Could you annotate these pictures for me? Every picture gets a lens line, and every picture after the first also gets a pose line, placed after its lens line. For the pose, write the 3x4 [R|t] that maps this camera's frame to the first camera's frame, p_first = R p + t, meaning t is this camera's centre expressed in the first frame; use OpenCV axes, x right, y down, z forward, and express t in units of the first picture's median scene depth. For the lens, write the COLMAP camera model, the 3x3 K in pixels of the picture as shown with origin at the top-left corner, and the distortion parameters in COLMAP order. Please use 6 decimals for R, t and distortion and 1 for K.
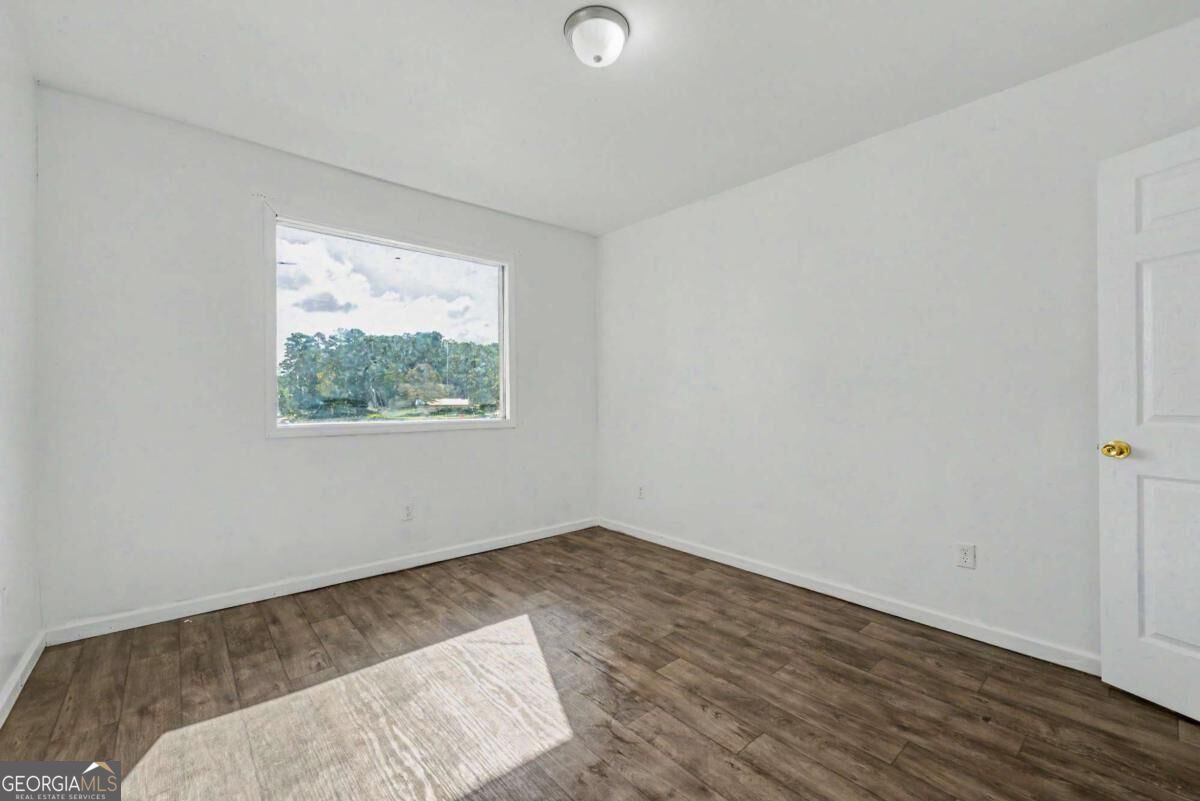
lens RADIAL K [[479.0, 0, 600.0], [0, 479.0, 400.5], [0, 0, 1]] dist [0.001468, -0.000270]
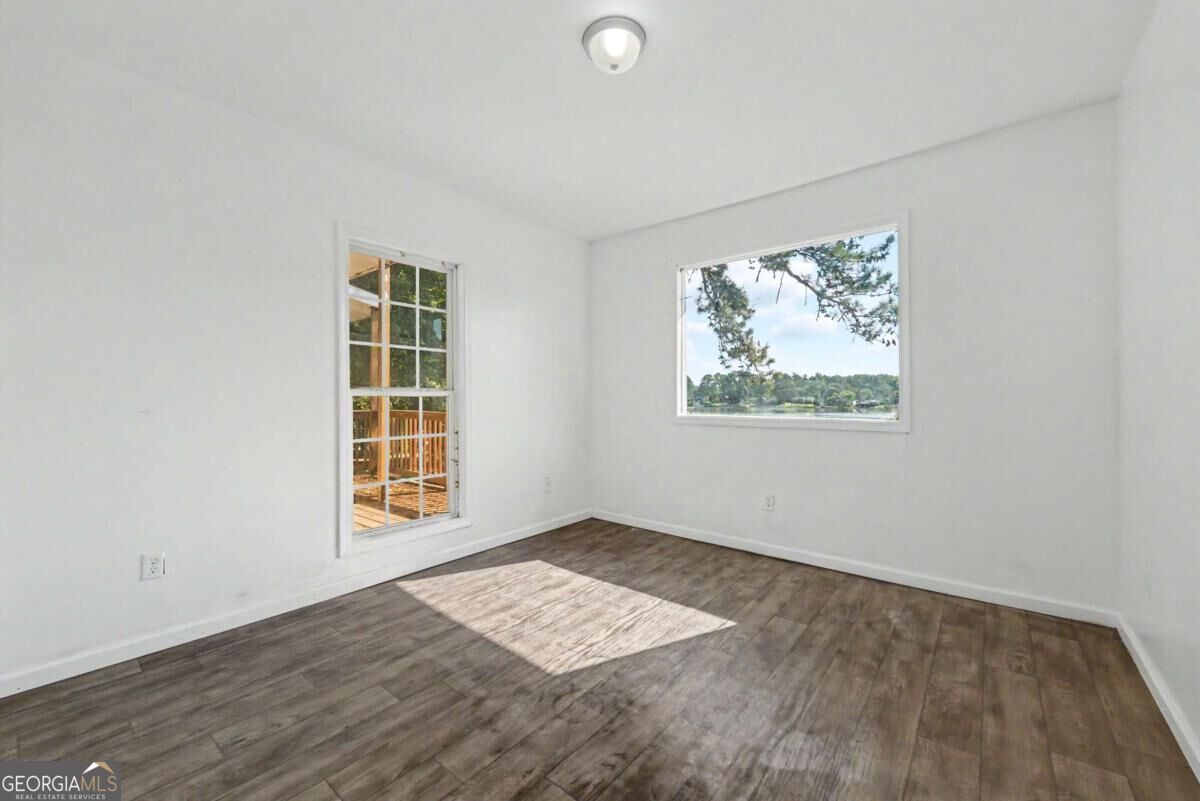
lens RADIAL K [[479.0, 0, 600.0], [0, 479.0, 400.5], [0, 0, 1]] dist [0.001468, -0.000270]
pose [[0.193976, 0.011647, -0.980937, 0.640706], [-0.006618, 0.999922, 0.010564, -0.002447], [0.980984, 0.004443, 0.194038, 0.486824]]
